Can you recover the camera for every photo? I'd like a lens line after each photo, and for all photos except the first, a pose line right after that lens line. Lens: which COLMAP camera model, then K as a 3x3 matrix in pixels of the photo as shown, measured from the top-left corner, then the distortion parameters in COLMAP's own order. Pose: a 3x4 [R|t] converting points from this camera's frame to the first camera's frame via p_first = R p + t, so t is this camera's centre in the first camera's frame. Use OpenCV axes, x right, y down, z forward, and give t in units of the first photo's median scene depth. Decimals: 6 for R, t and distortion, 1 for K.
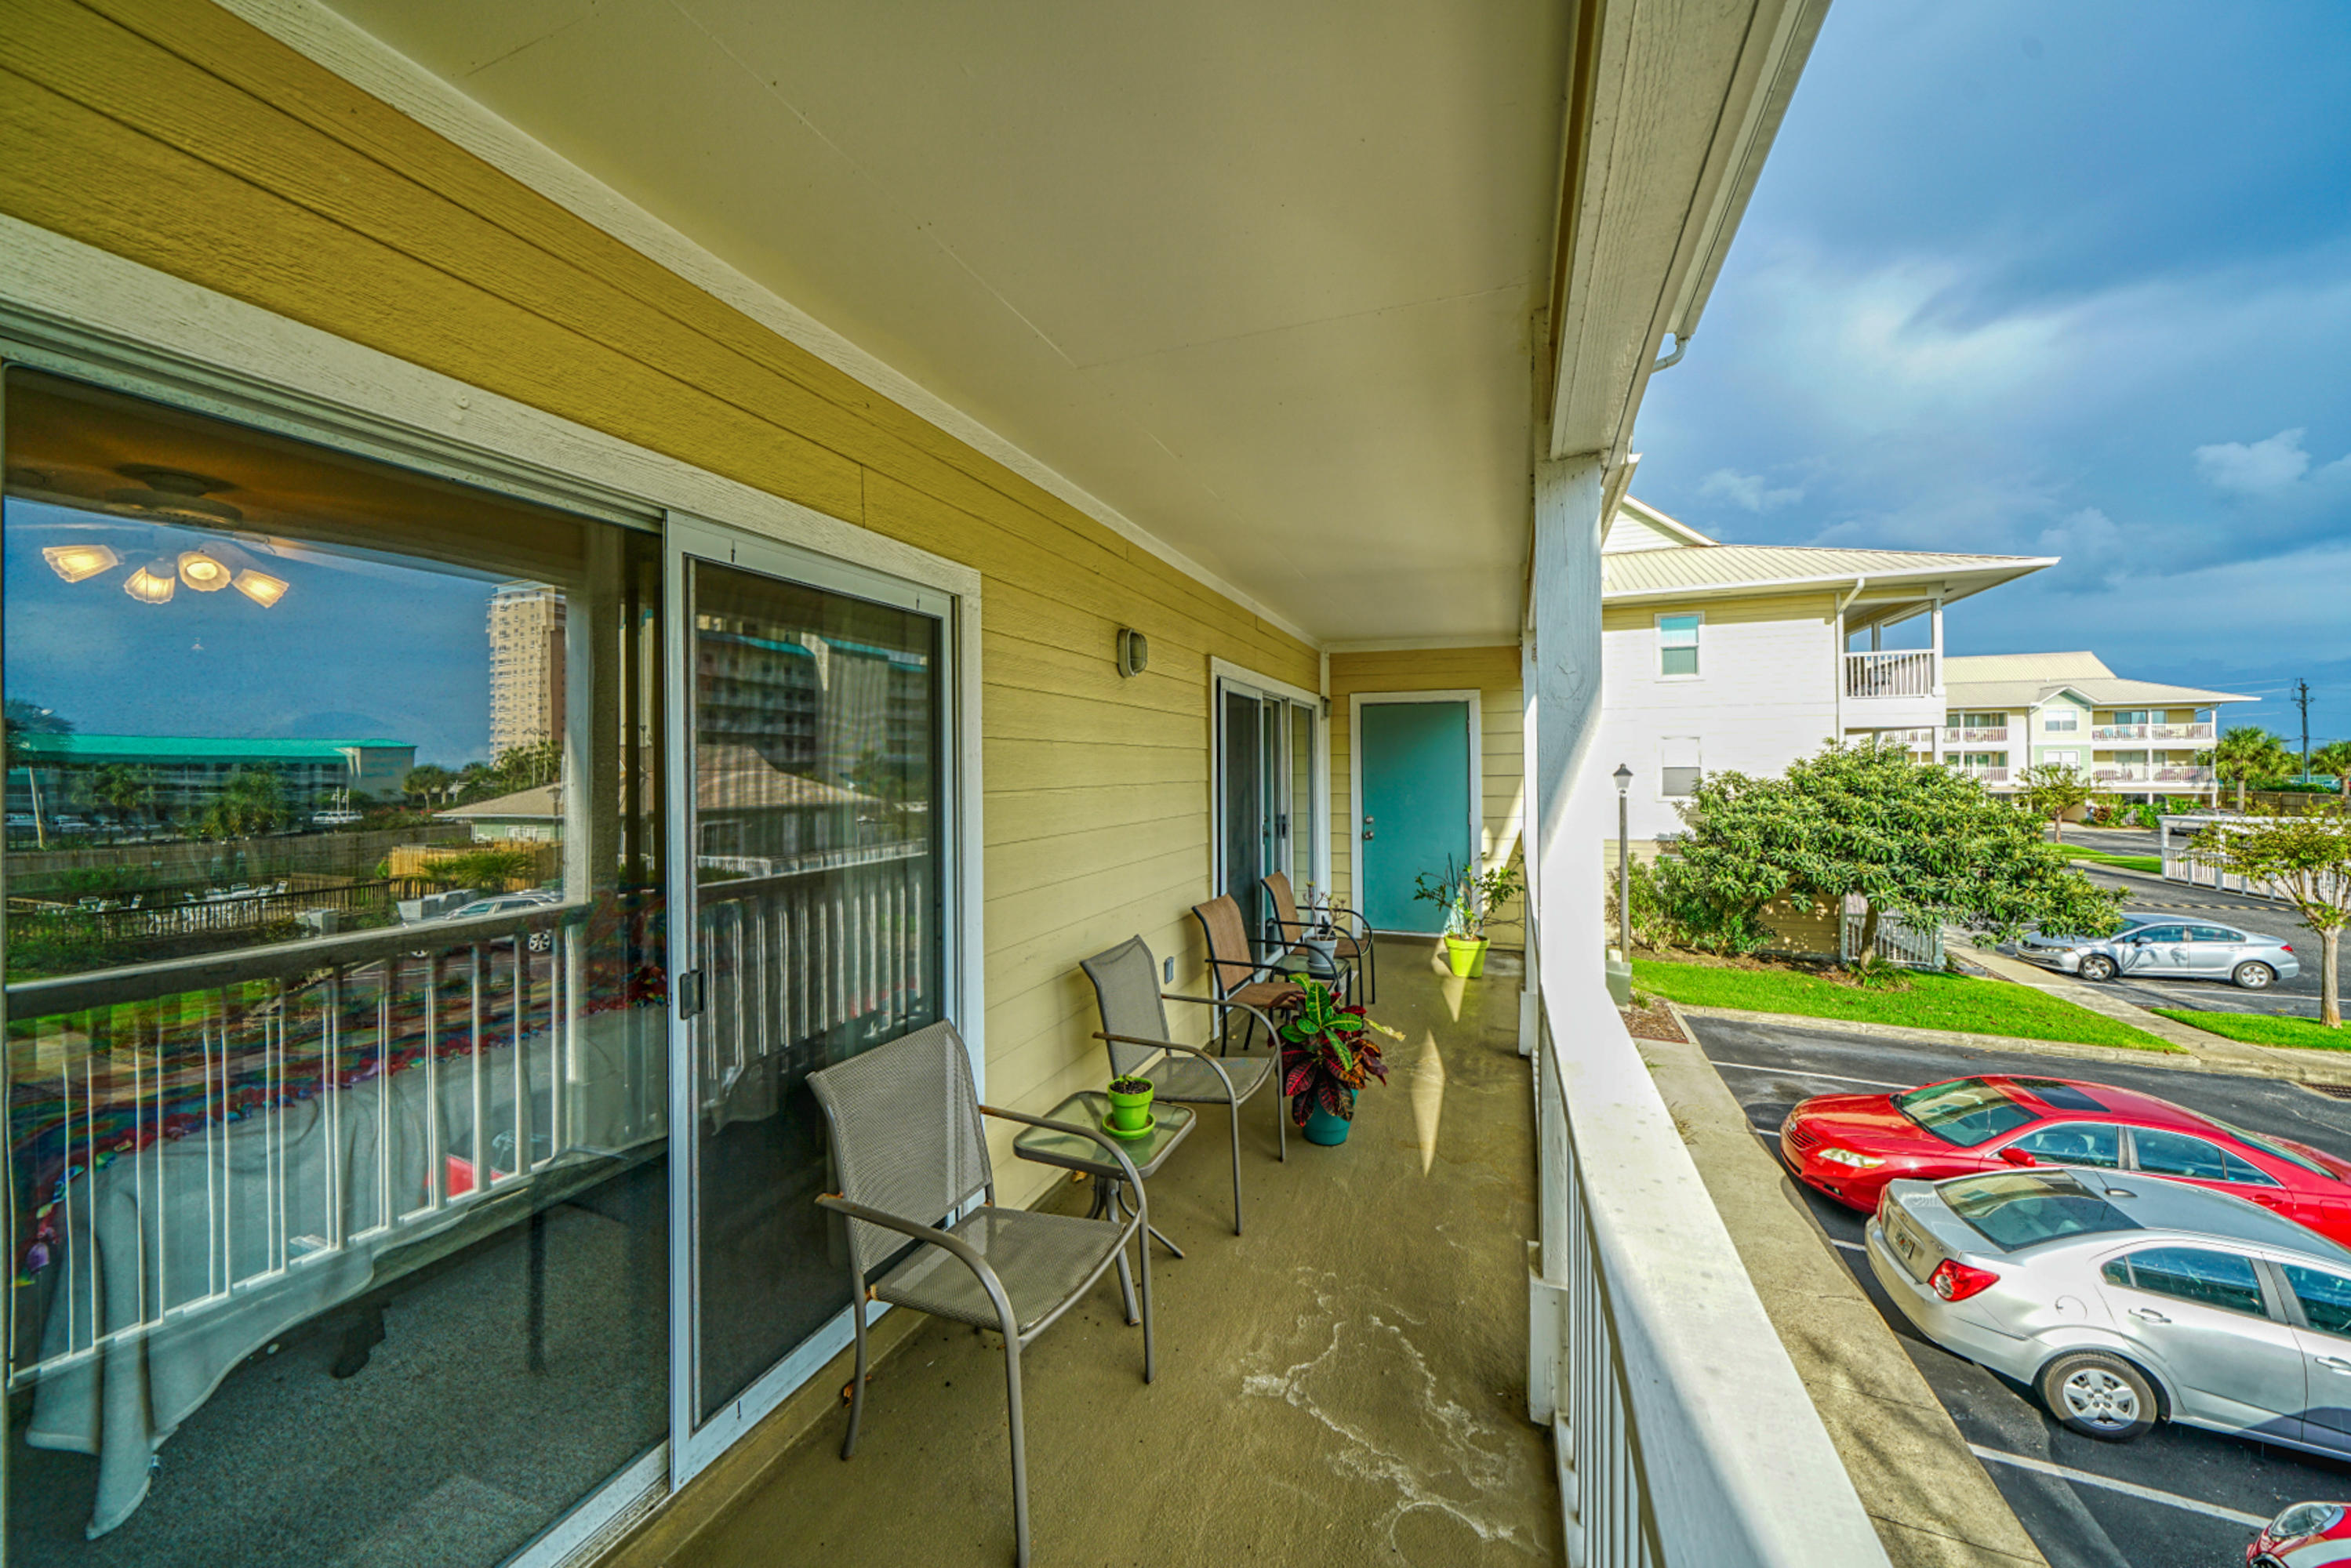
lens RADIAL K [[838.8, 0, 1178.9], [0, 838.8, 767.6], [0, 0, 1]] dist [-0.000558, -0.000118]
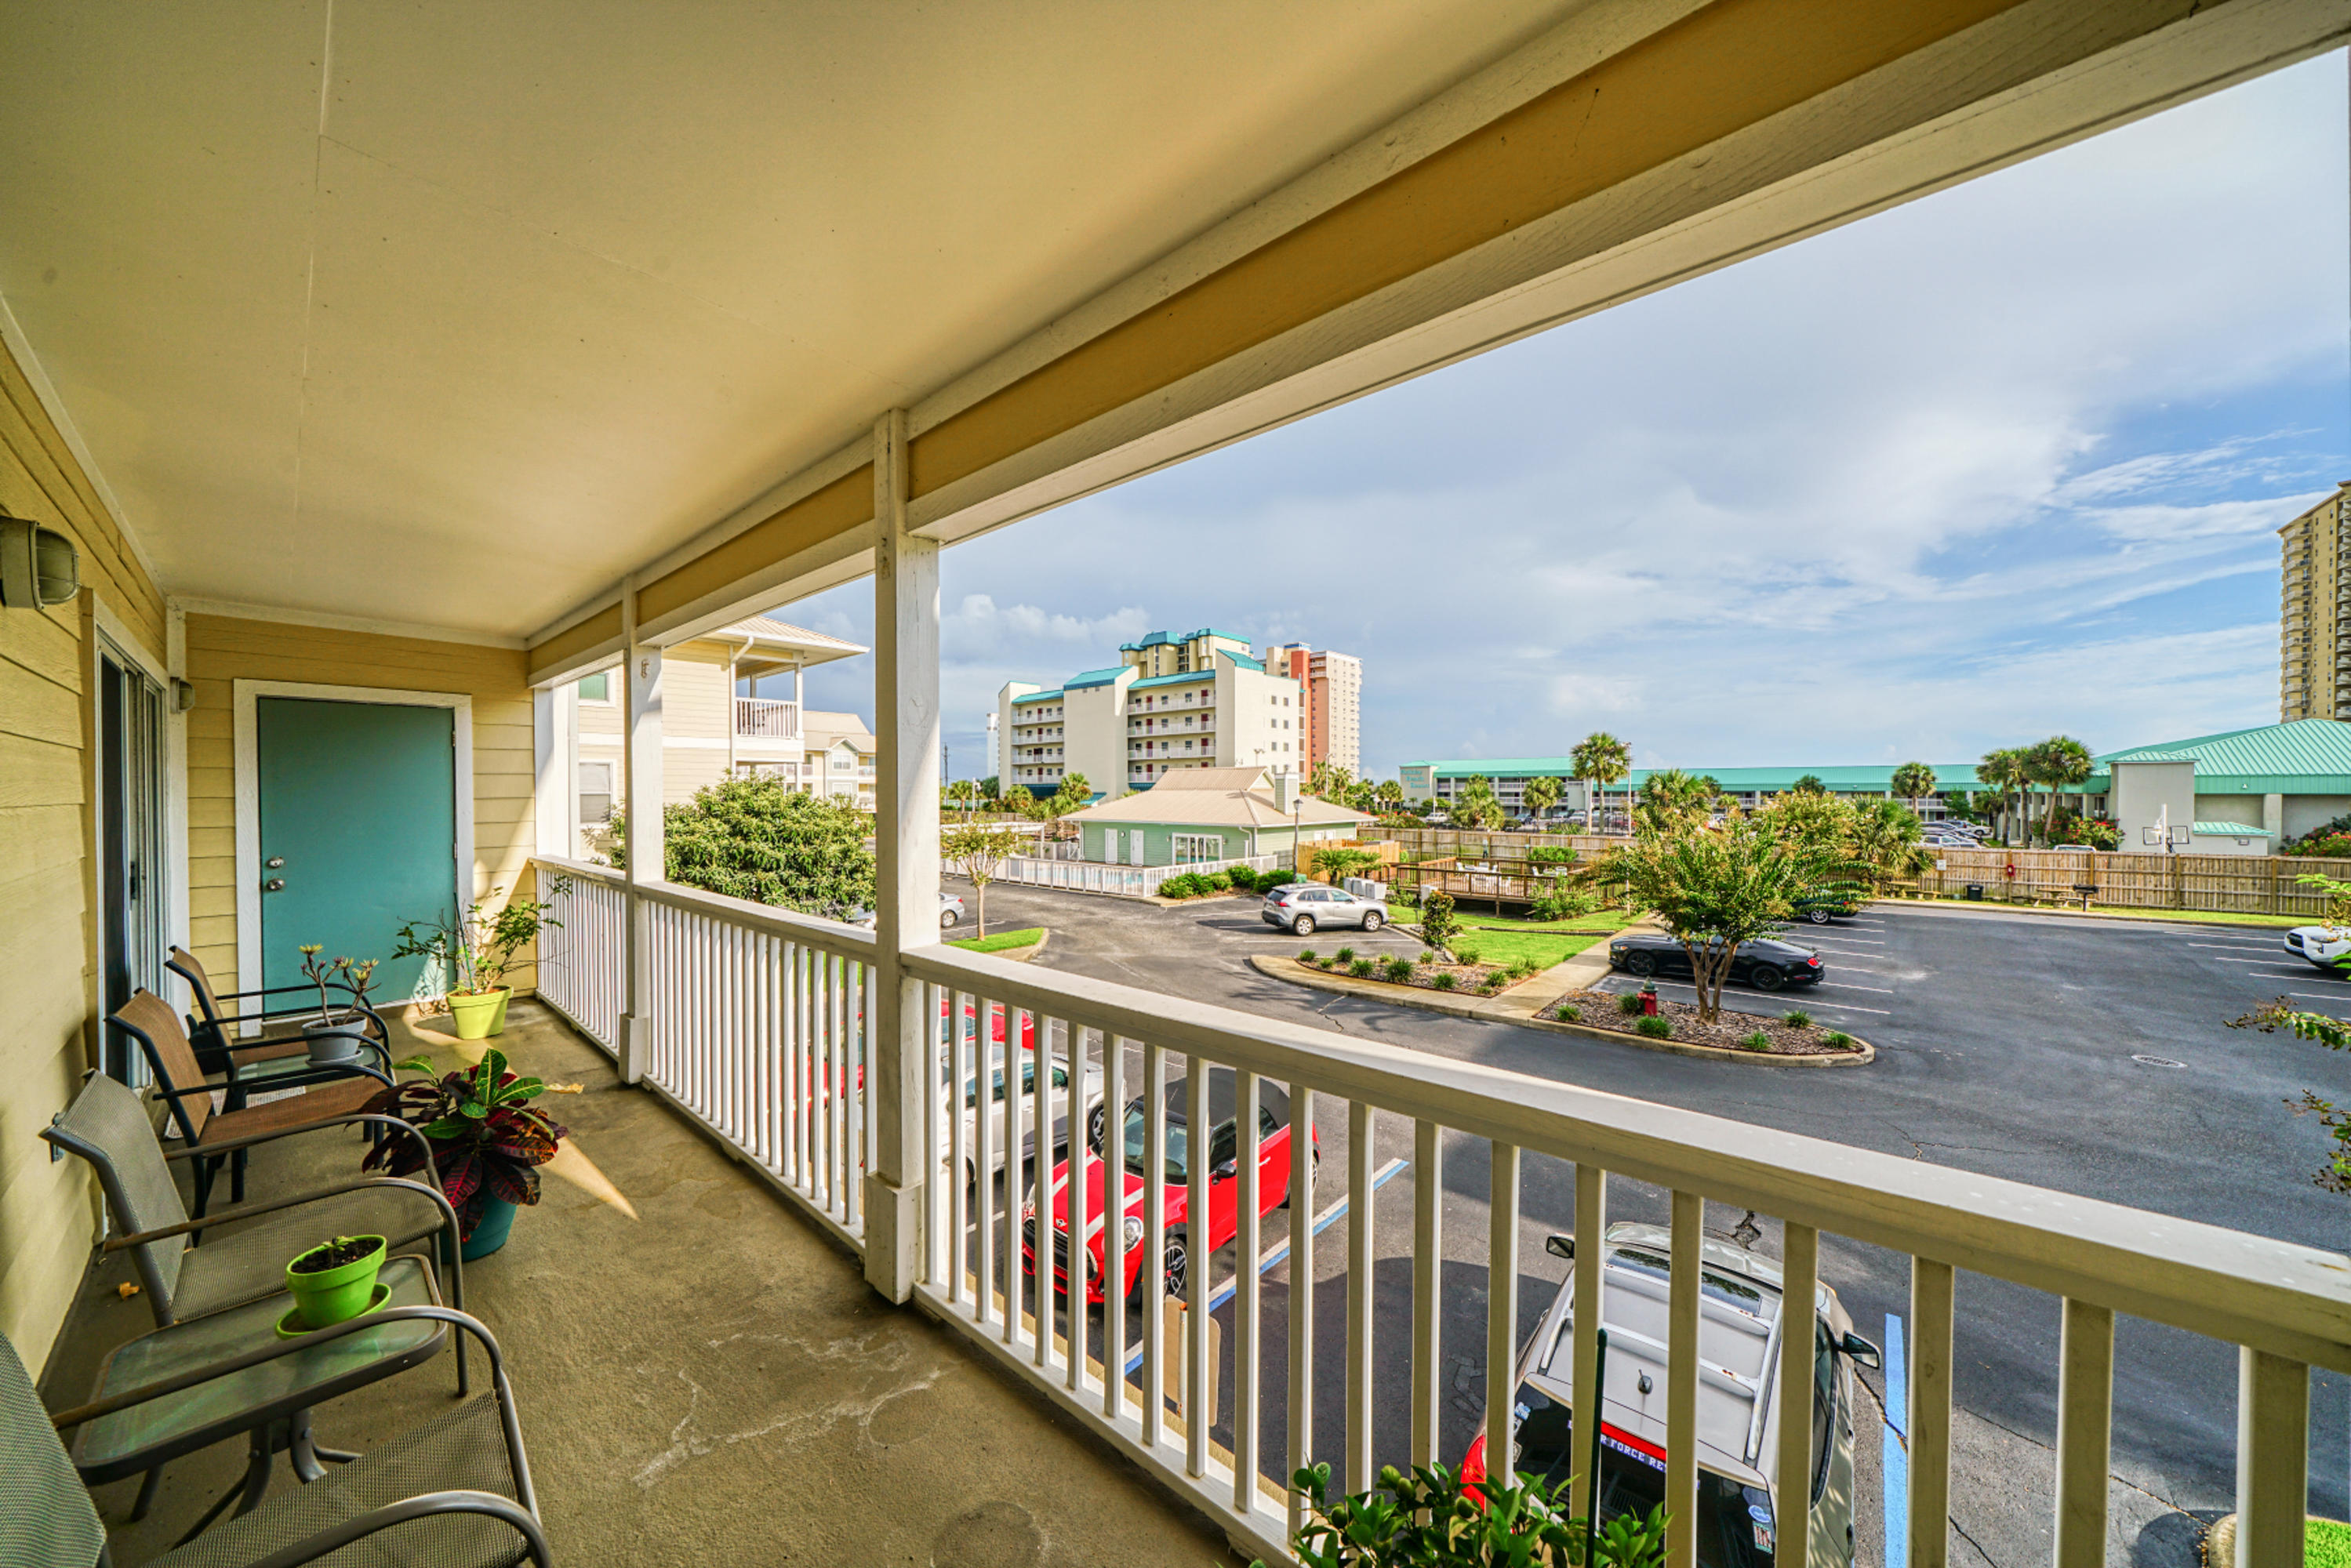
lens RADIAL K [[808.5, 0, 1183.6], [0, 808.5, 802.7], [0, 0, 1]] dist [-0.001108, -0.000159]
pose [[0.329897, -0.008746, 0.943976, -0.084999], [0.001963, 0.999961, 0.008578, 0.004248], [-0.944015, -0.000977, 0.329902, 0.031653]]
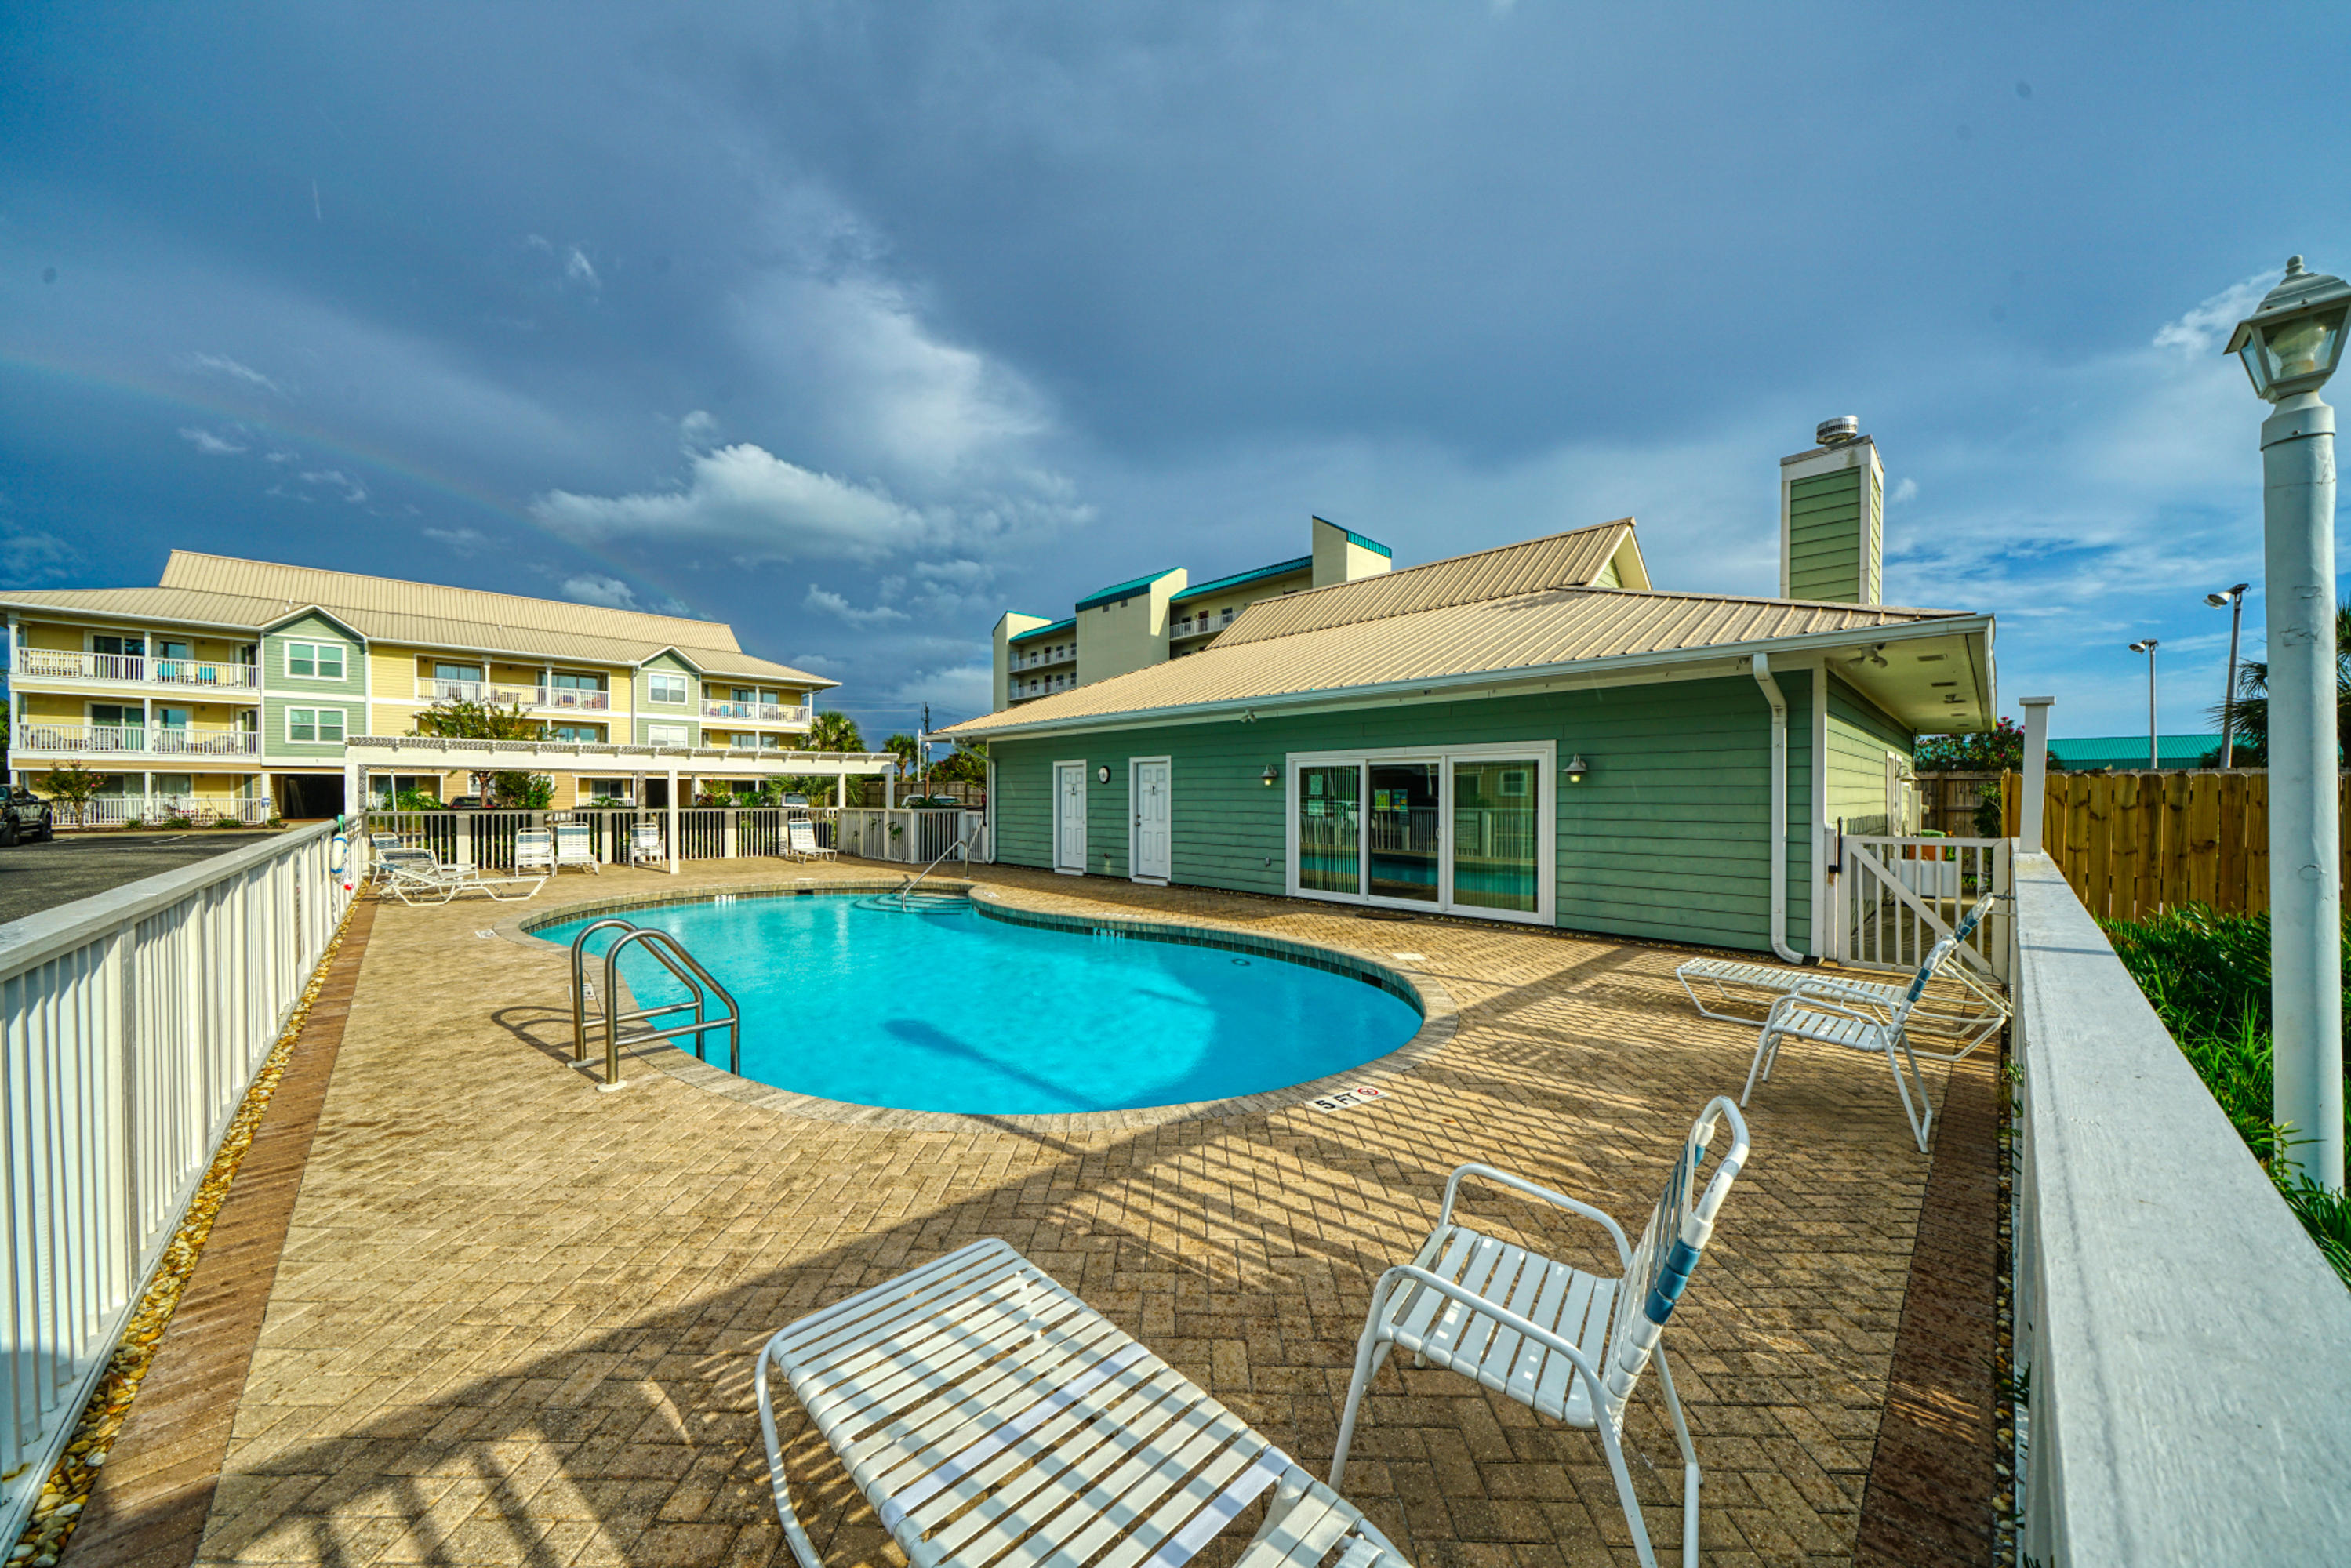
lens RADIAL K [[804.5, 0, 1172.0], [0, 804.5, 789.8], [0, 0, 1]] dist [-0.000318, -0.000123]
pose [[0.407274, 0.009735, 0.913254, 1.238332], [0.000251, 0.999942, -0.010771, 0.114549], [-0.913306, 0.004616, 0.407248, 0.550929]]
